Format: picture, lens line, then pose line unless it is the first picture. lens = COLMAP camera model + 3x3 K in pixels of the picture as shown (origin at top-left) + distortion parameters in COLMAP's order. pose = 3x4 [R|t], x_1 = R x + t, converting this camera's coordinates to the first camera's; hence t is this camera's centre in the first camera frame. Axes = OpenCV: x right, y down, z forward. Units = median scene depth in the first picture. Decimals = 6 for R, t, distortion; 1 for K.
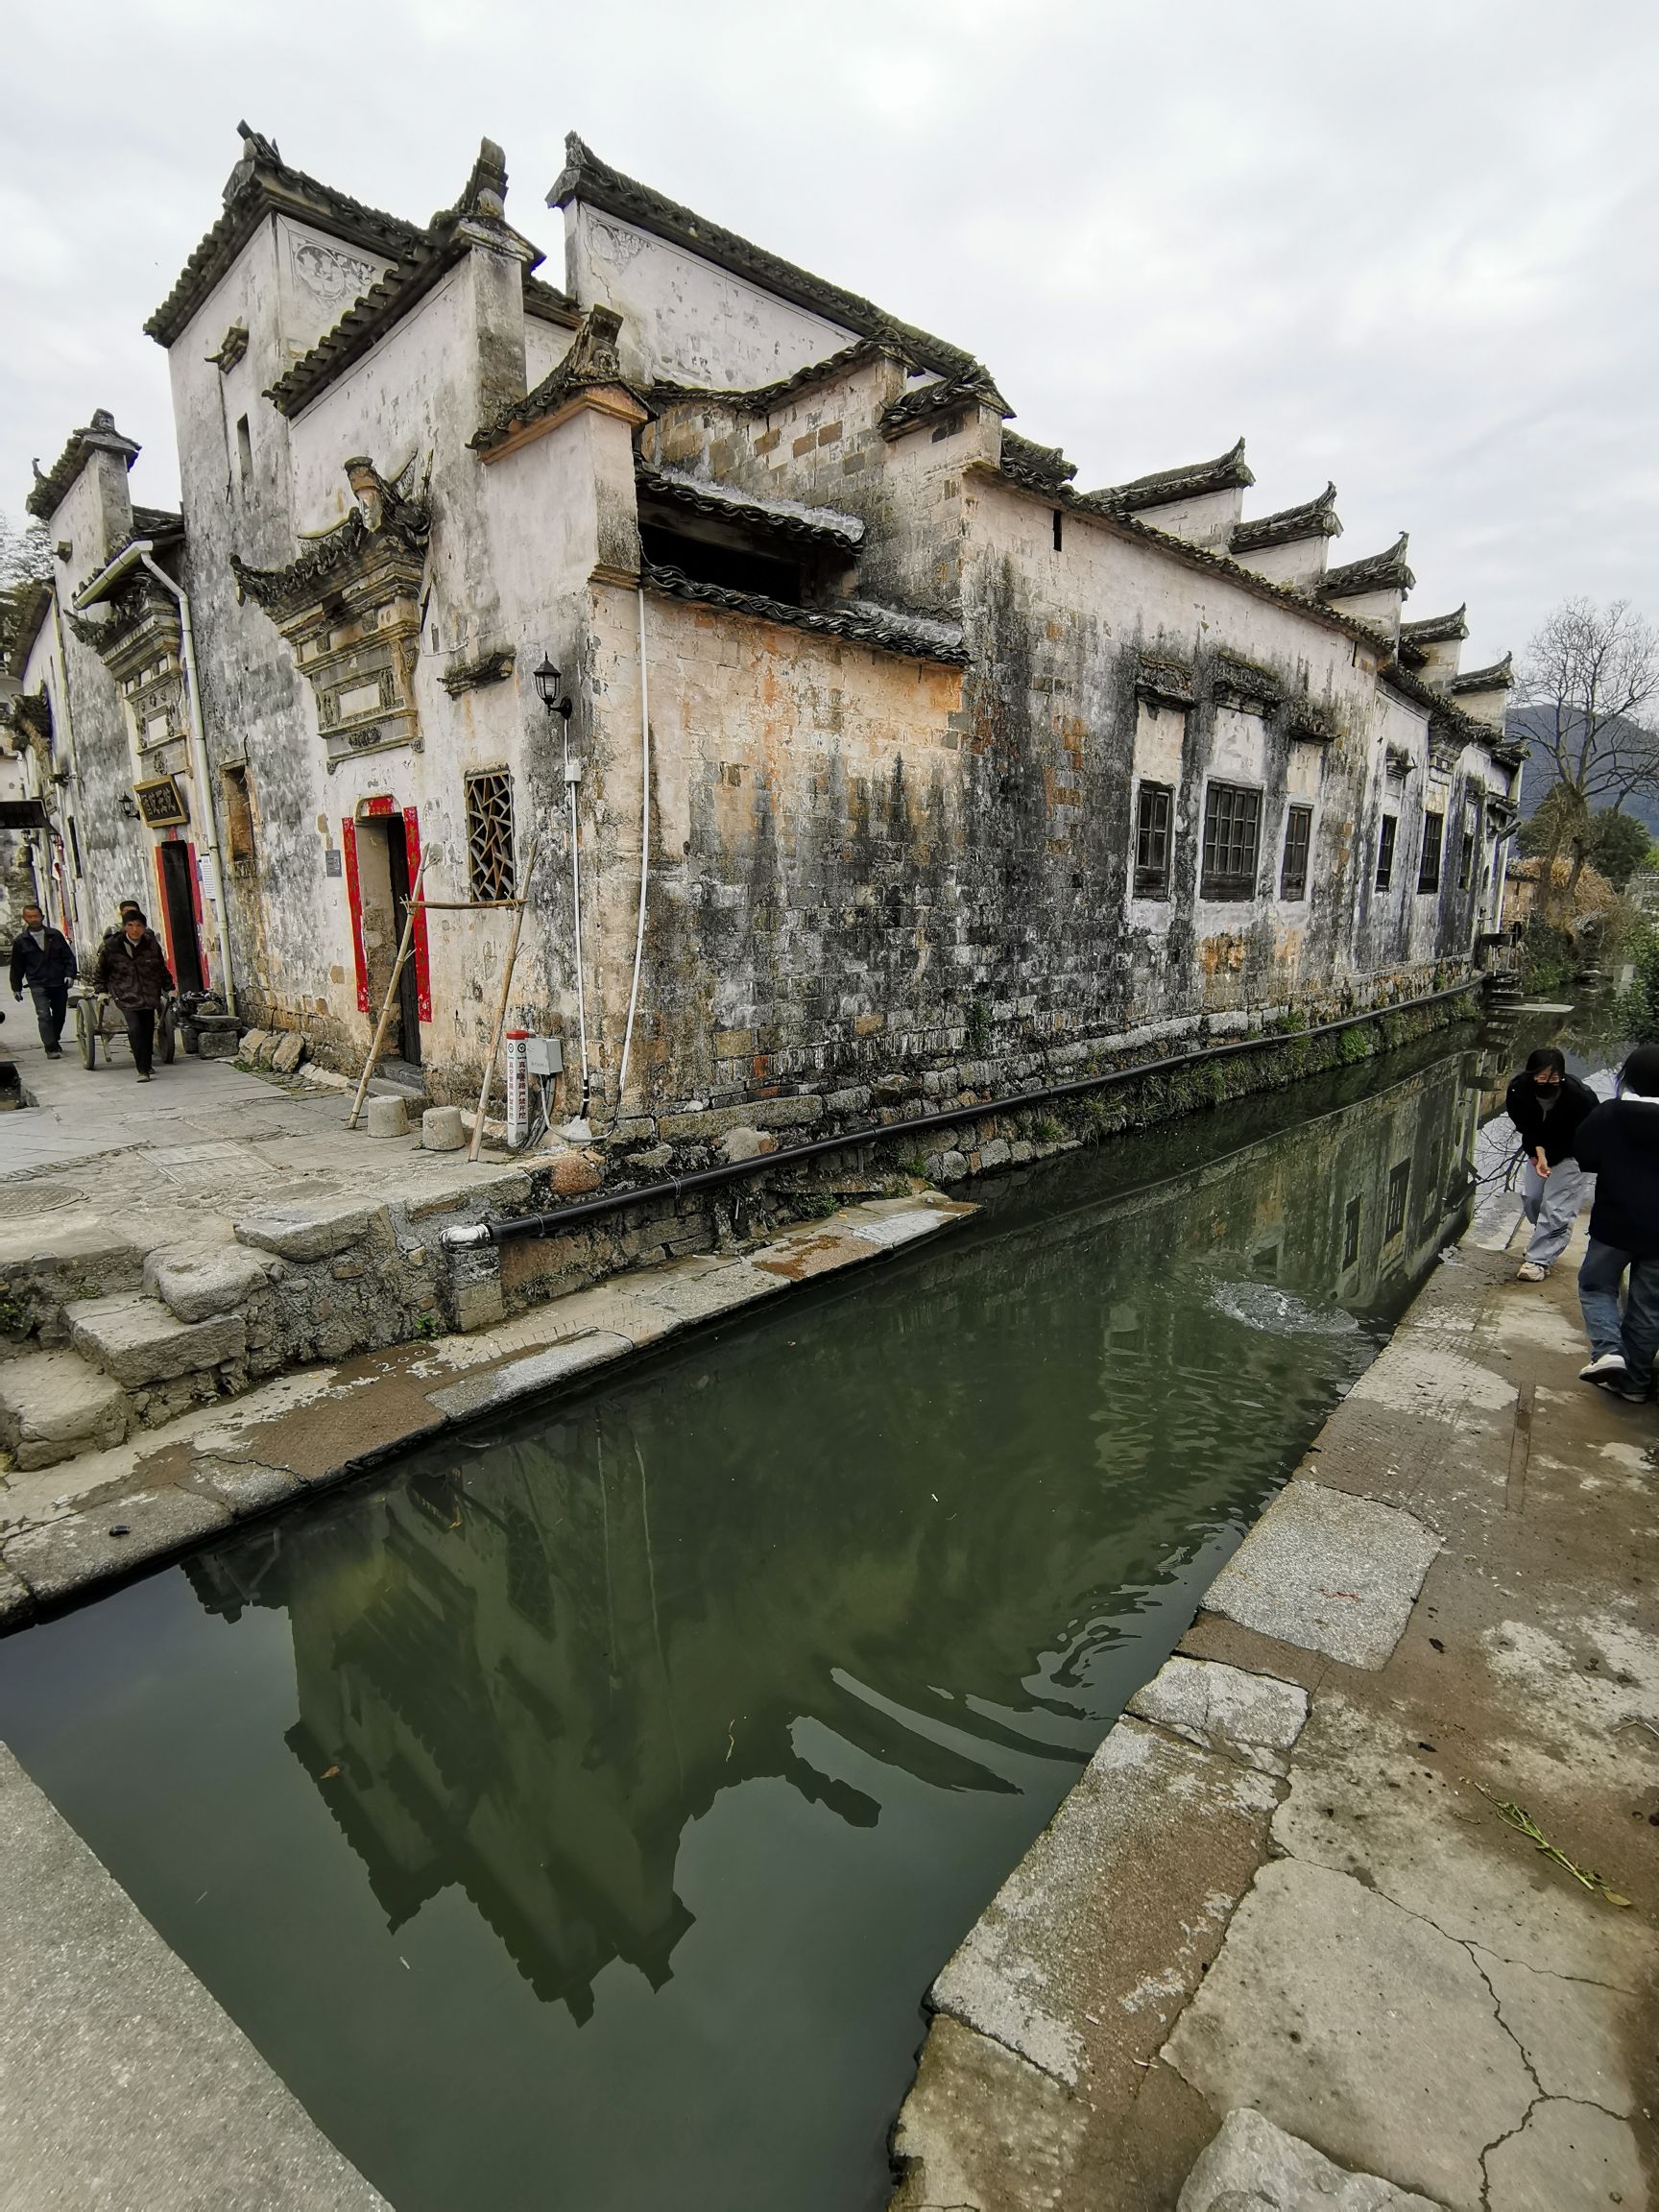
lens RADIAL K [[1059.7, 0, 810.9], [0, 1059.7, 1094.6], [0, 0, 1]] dist [0.011469, -0.001817]
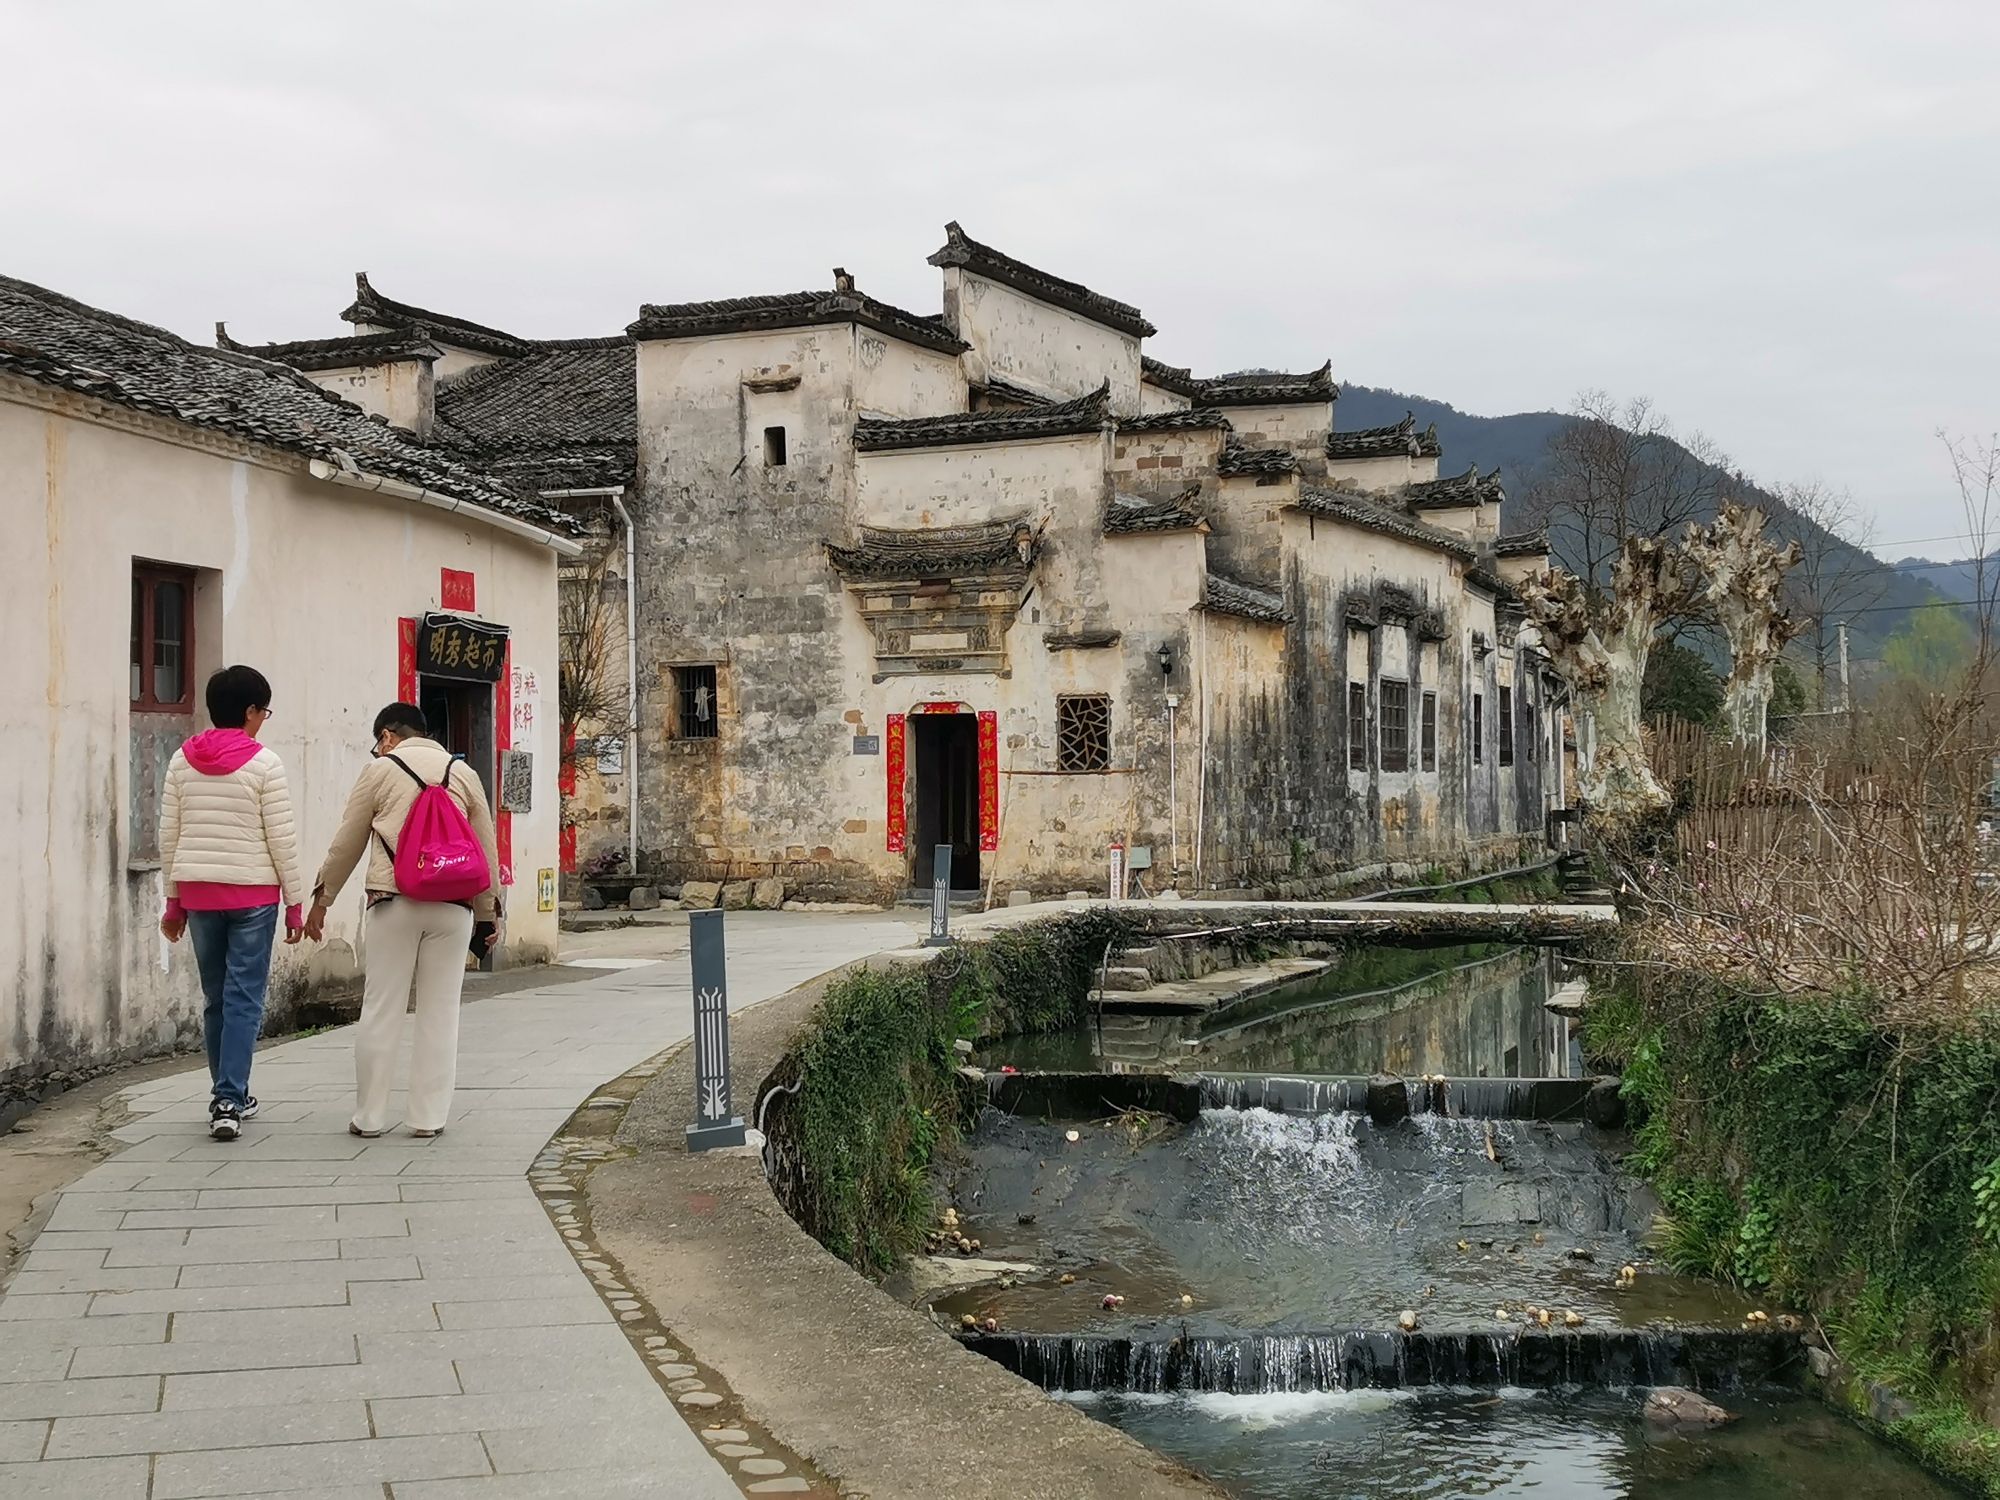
lens RADIAL K [[2525.9, 0, 1002.9], [0, 2525.9, 749.5], [0, 0, 1]] dist [0.256538, 0.000000]
pose [[0.930722, 0.000615, 0.365727, -1.210701], [0.070136, 0.981138, -0.180135, 0.318593], [-0.358940, 0.193306, 0.913124, -1.674025]]
